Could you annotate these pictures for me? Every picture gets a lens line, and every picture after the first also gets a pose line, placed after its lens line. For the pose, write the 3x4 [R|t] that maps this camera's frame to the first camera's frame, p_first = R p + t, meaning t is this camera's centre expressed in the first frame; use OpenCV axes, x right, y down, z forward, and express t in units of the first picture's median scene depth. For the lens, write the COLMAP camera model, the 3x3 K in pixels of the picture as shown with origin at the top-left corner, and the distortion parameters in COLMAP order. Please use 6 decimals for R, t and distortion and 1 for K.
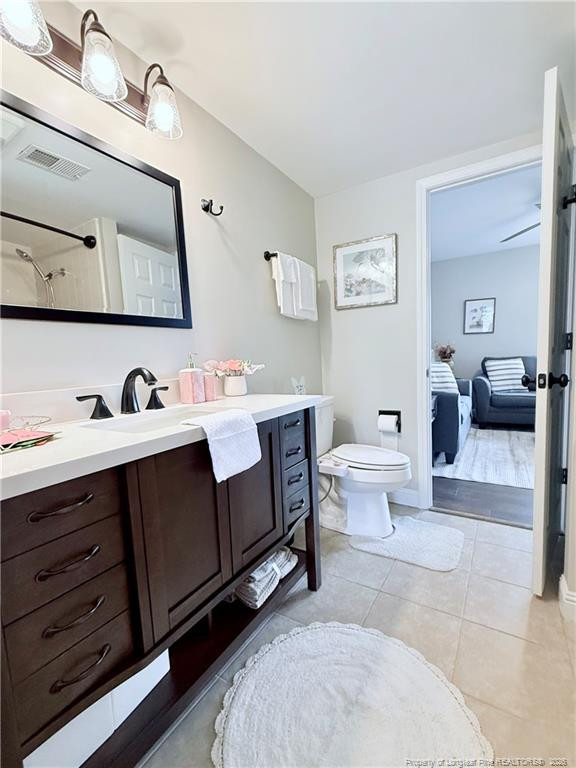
lens RADIAL K [[343.7, 0, 289.8], [0, 343.7, 396.5], [0, 0, 1]] dist [-0.000597, -0.000516]
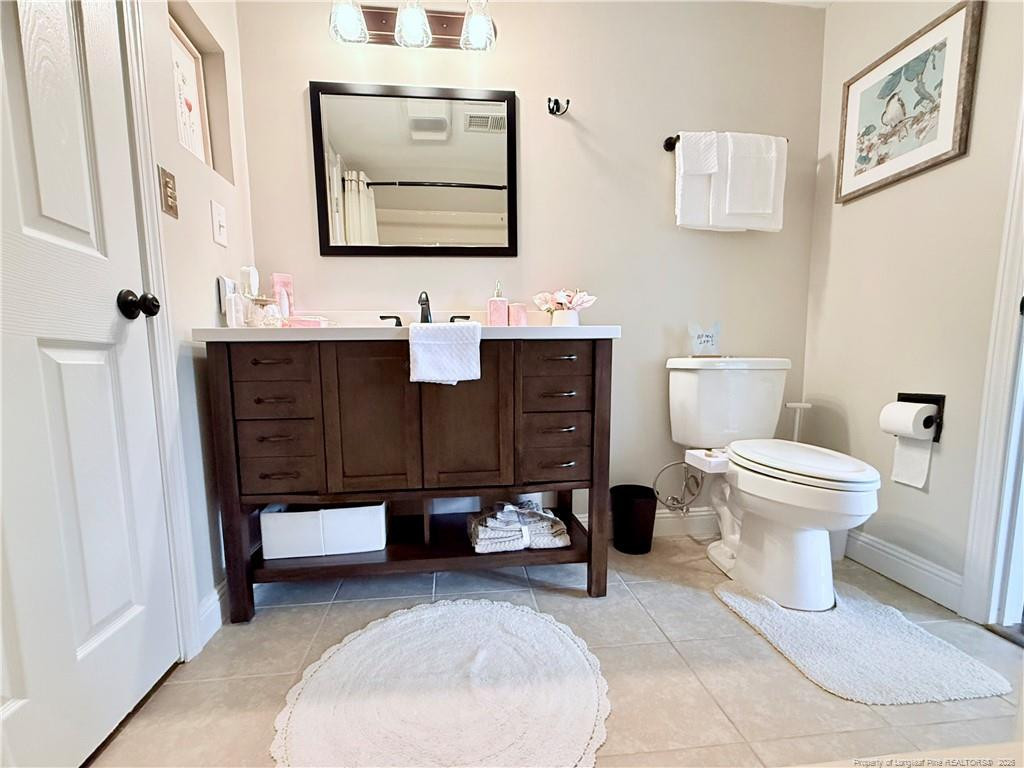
lens RADIAL K [[458.2, 0, 513.3], [0, 458.2, 422.5], [0, 0, 1]] dist [-0.000597, -0.000516]
pose [[0.609260, 0.130234, -0.782203, 0.556305], [-0.103086, 0.991058, 0.084714, 0.105554], [0.786242, 0.029021, 0.617237, 0.203516]]
